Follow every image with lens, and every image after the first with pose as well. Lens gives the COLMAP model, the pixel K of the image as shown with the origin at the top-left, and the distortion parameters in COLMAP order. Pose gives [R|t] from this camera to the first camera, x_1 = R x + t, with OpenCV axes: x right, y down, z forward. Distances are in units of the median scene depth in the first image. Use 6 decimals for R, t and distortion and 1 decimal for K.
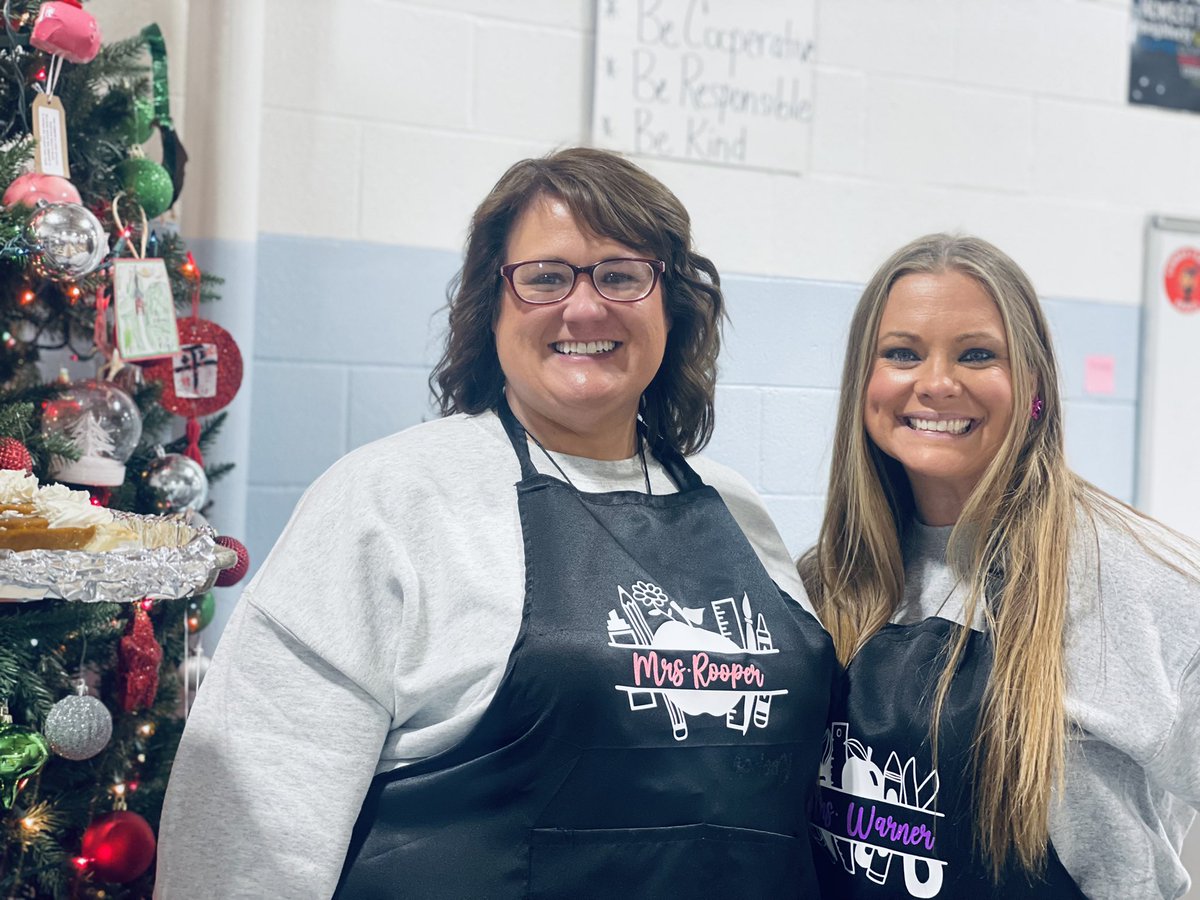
lens RADIAL K [[903.6, 0, 599.8], [0, 903.6, 452.6], [0, 0, 1]] dist [-0.007138, -0.002130]
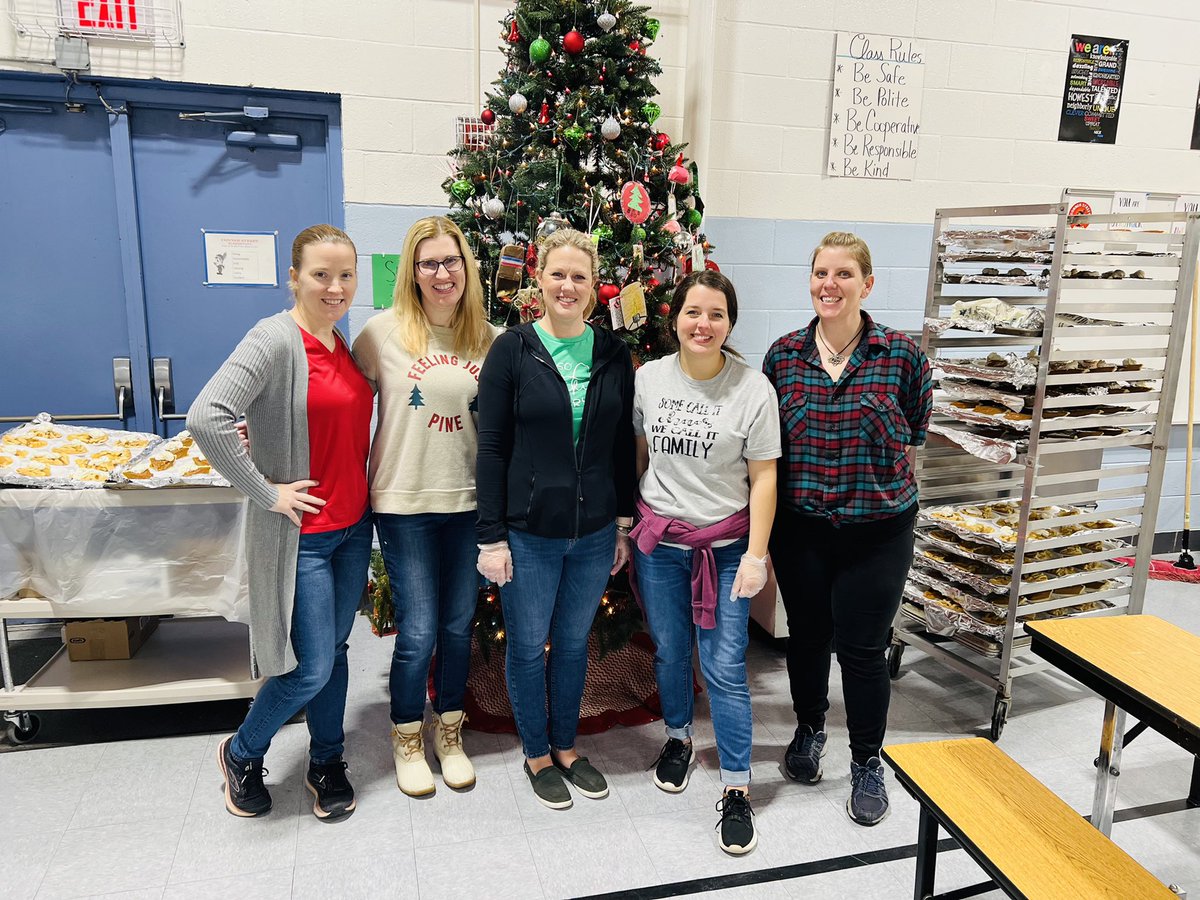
lens RADIAL K [[903.6, 0, 602.3], [0, 903.6, 447.9], [0, 0, 1]] dist [-0.007138, -0.002130]
pose [[0.991800, 0.010273, -0.127384, -0.300303], [0.018974, 0.973879, 0.226272, -0.173054], [0.126381, -0.226833, 0.965699, -1.698062]]
